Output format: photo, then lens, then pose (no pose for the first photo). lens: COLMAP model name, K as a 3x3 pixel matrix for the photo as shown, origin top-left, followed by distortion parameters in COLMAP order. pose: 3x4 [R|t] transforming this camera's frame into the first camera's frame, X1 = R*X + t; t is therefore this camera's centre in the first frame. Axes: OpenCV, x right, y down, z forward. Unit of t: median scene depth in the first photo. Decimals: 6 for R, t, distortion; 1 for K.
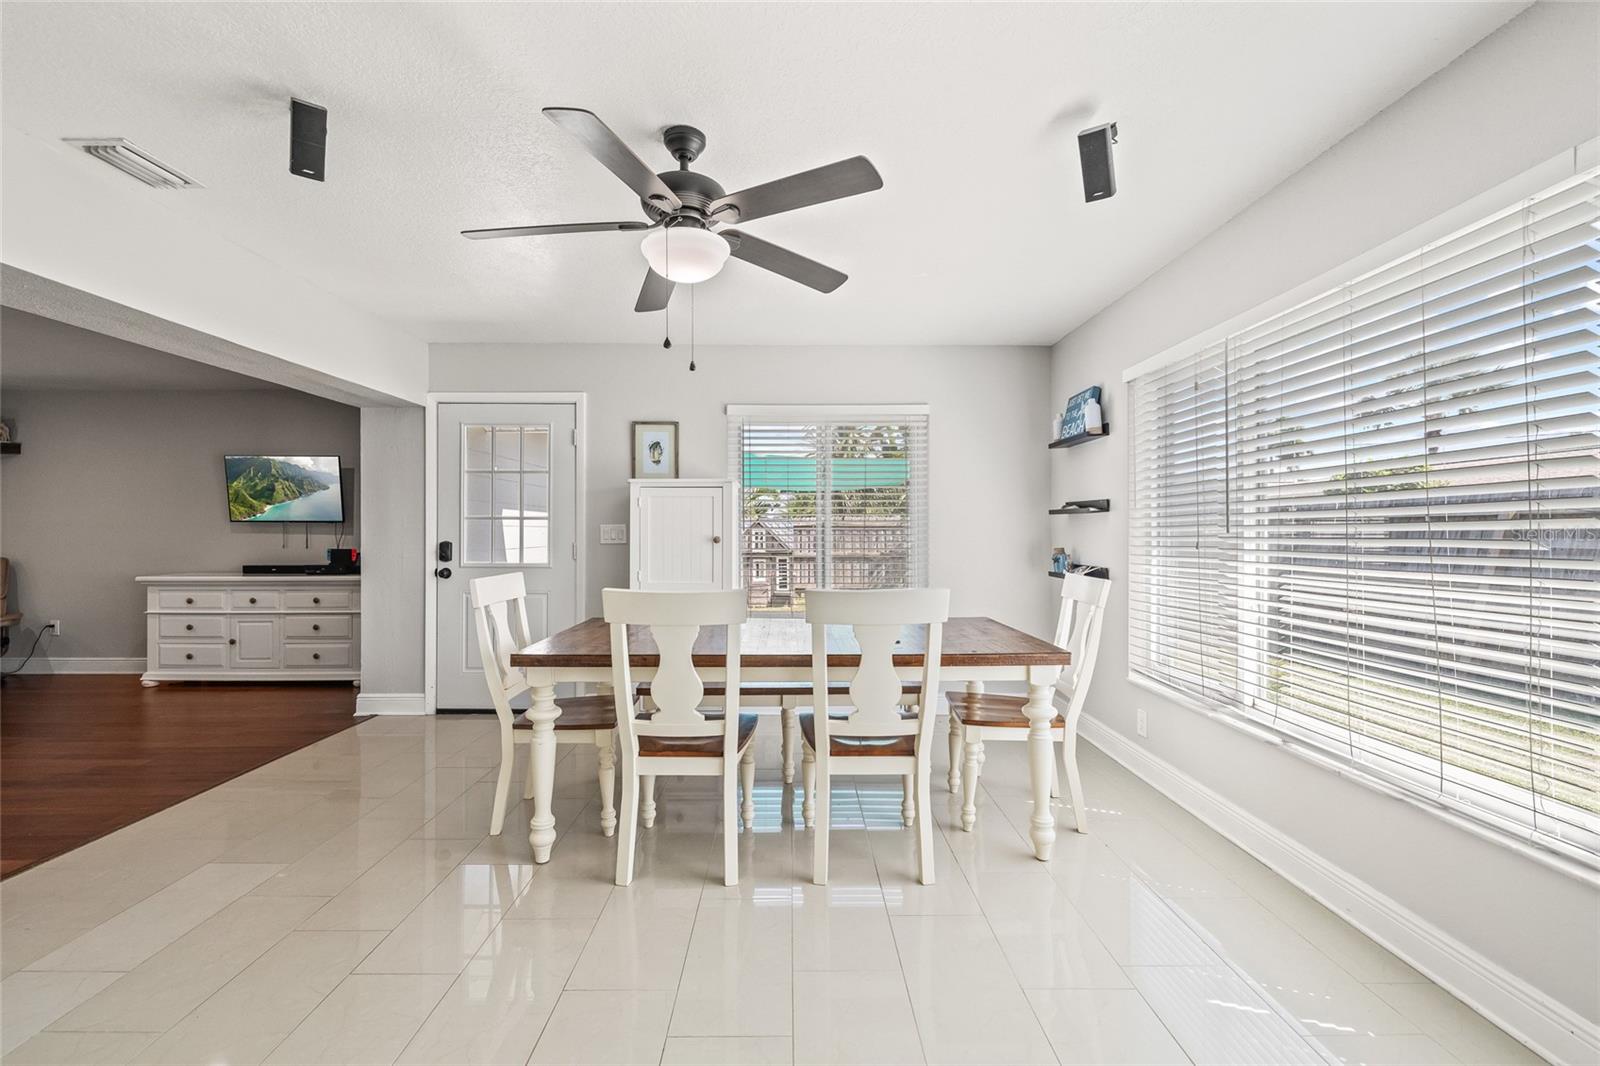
lens RADIAL K [[678.7, 0, 798.1], [0, 678.7, 532.7], [0, 0, 1]] dist [-0.003868, 0.003049]
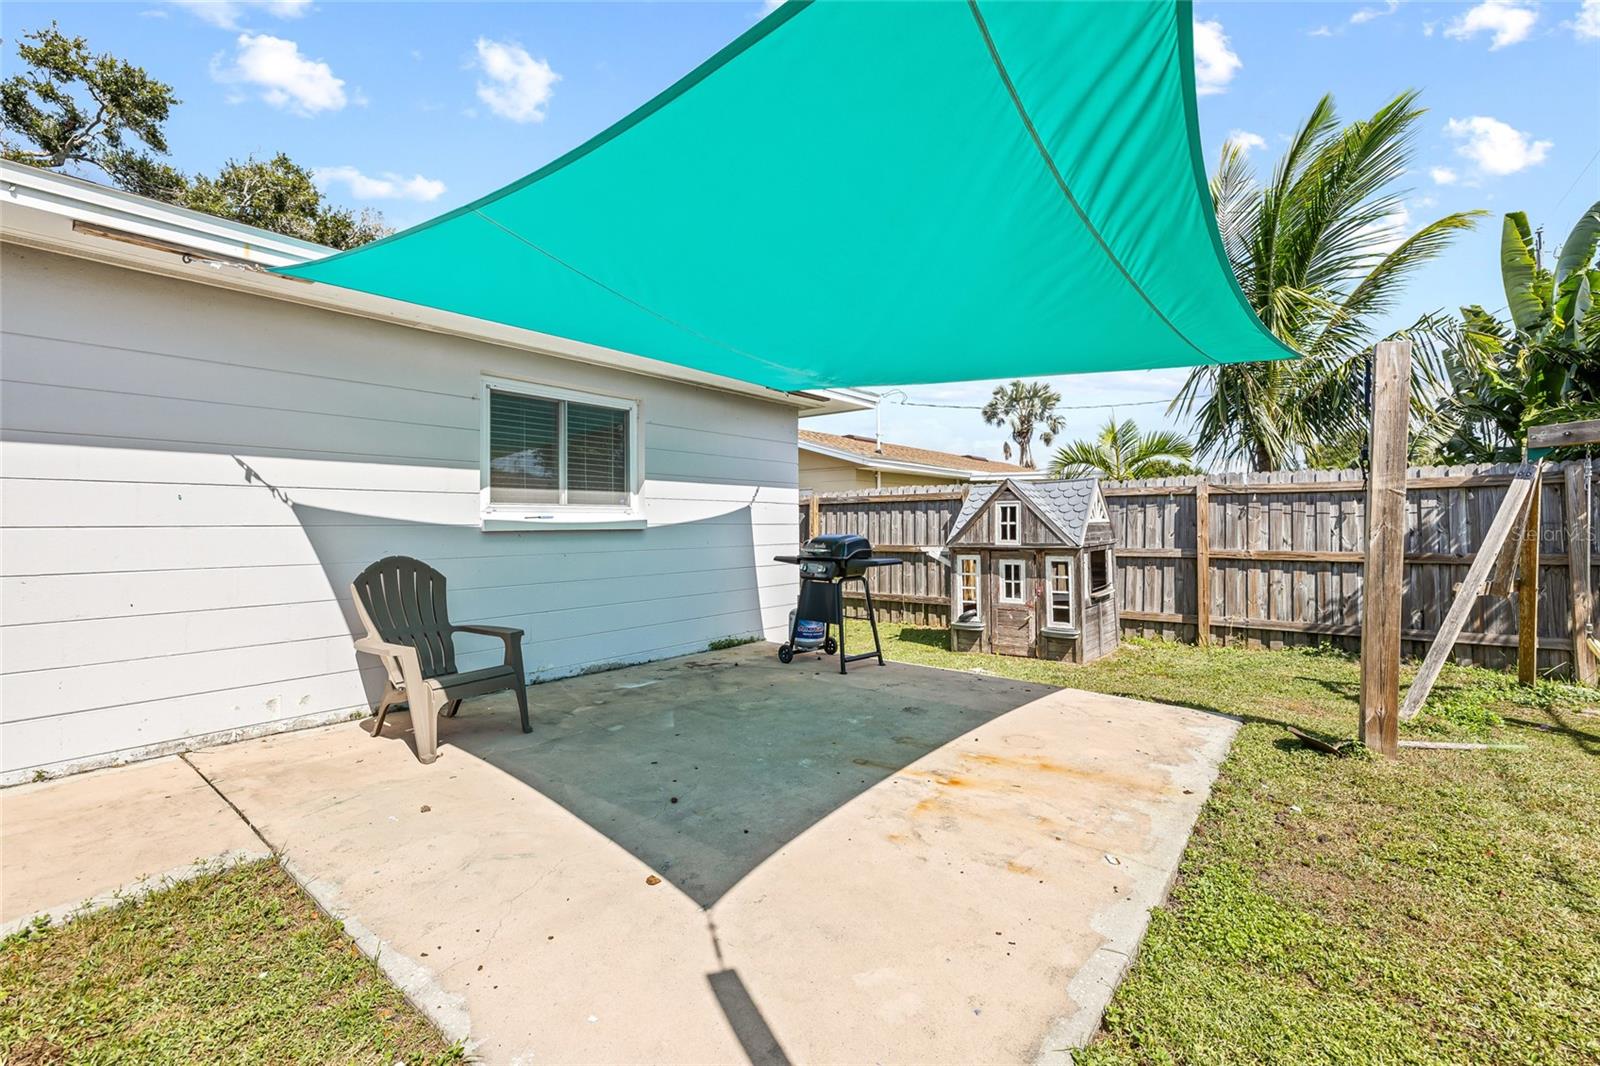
lens RADIAL K [[678.7, 0, 798.3], [0, 678.7, 522.7], [0, 0, 1]] dist [-0.003868, 0.003049]
pose [[0.783356, 0.002361, -0.621569, 0.130754], [0.004695, 0.999942, 0.009715, 0.006135], [0.621556, -0.010529, 0.783299, 0.508121]]
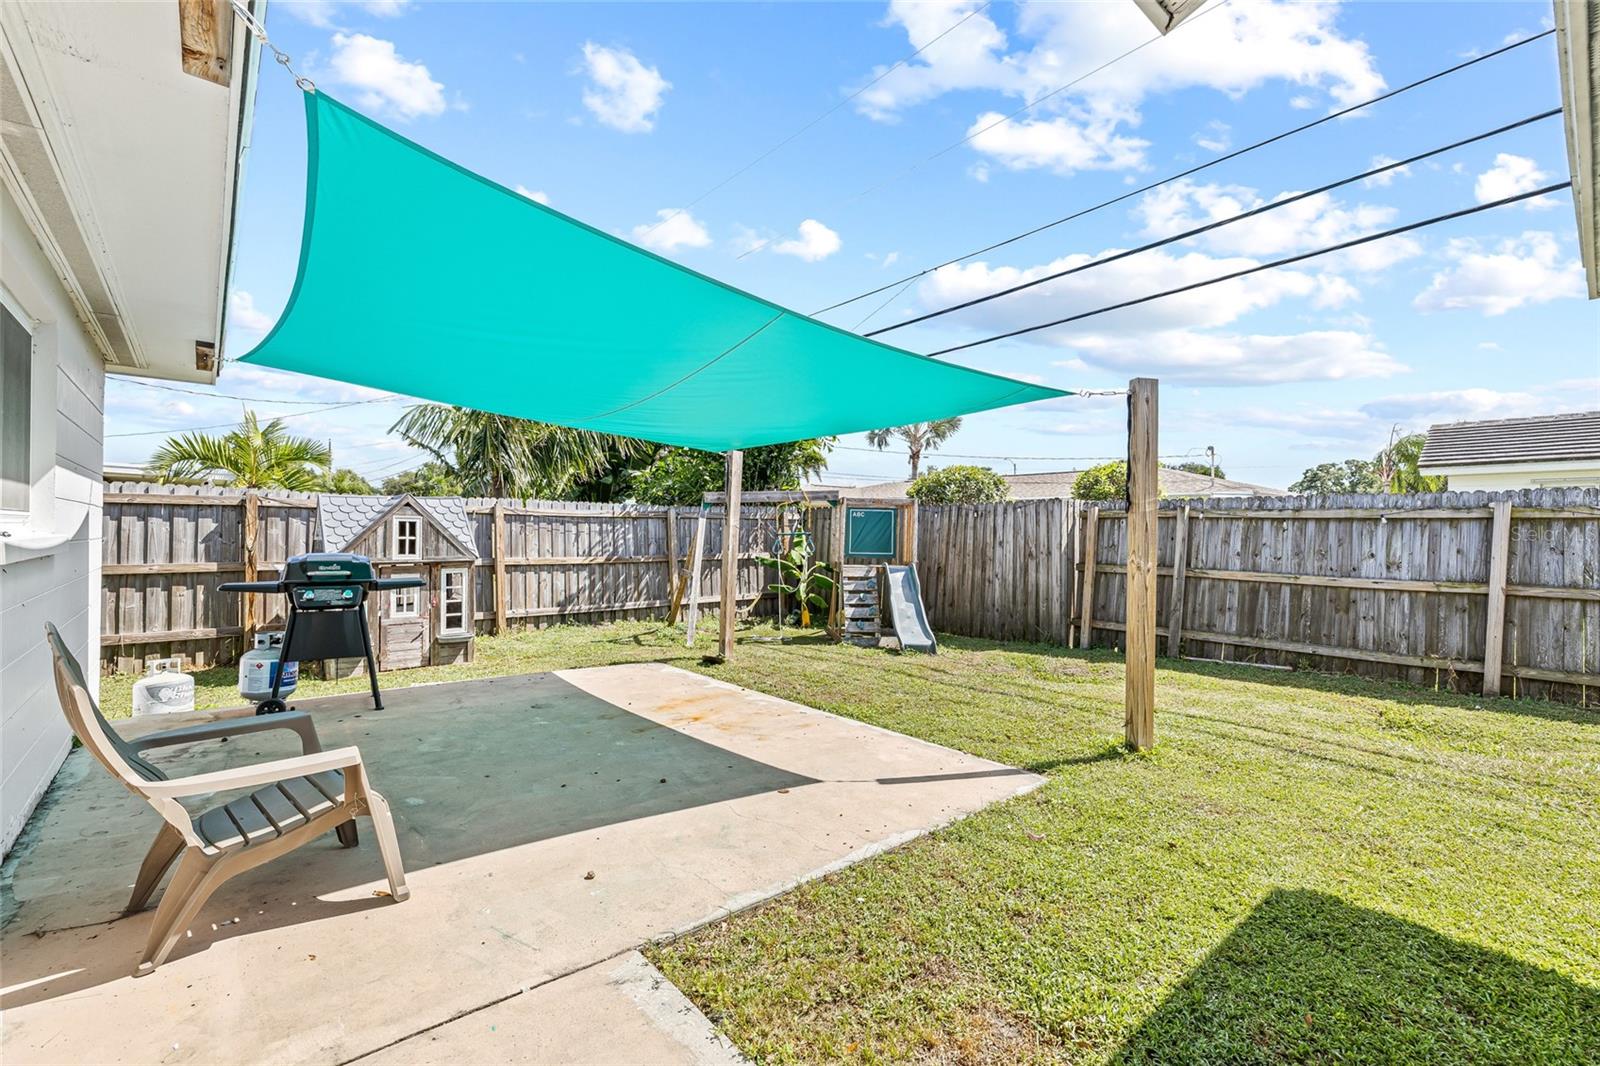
lens RADIAL K [[678.7, 0, 803.5], [0, 678.7, 535.8], [0, 0, 1]] dist [-0.003868, 0.003049]
pose [[0.756778, 0.015019, 0.653499, -0.162105], [-0.024199, 0.999694, 0.005048, 0.000986], [-0.653223, -0.019634, 0.756911, 0.424540]]
